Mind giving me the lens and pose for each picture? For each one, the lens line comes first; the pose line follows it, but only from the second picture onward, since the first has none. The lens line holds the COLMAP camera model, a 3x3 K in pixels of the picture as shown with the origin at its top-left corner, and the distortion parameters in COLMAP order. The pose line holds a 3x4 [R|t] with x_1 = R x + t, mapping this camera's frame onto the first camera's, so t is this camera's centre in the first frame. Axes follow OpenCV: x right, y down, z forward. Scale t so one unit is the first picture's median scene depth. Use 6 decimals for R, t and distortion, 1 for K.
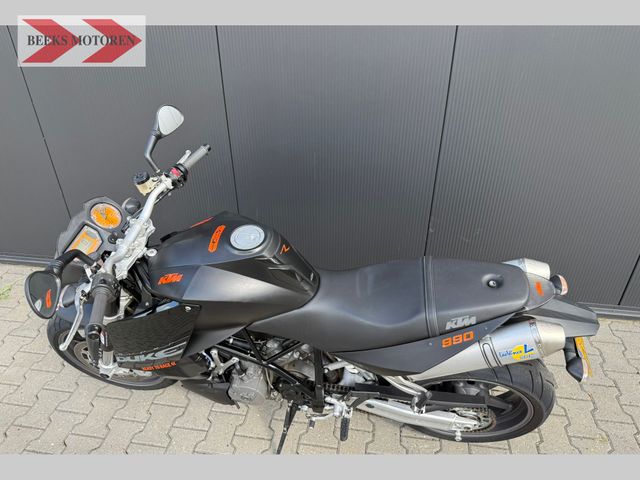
lens RADIAL K [[464.6, 0, 320.0], [0, 464.6, 240.0], [0, 0, 1]] dist [-0.012936, -0.002598]
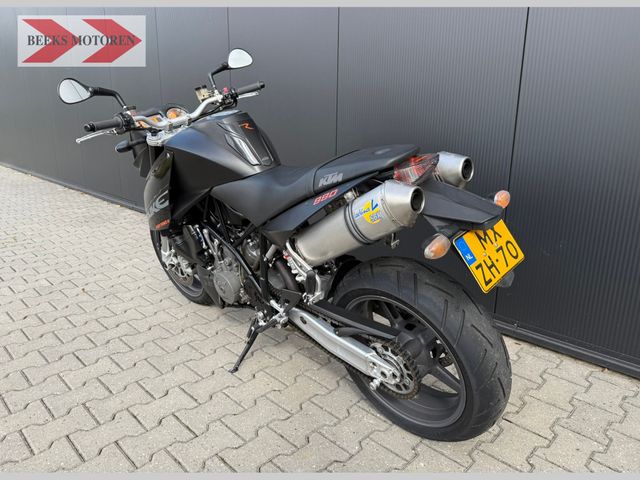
lens RADIAL K [[452.2, 0, 337.0], [0, 452.2, 225.6], [0, 0, 1]] dist [0.032541, 0.000075]
pose [[0.830016, 0.150862, -0.536949, 0.665822], [-0.309586, 0.925414, -0.218553, 0.373589], [0.463929, 0.347634, 0.814813, 0.203136]]
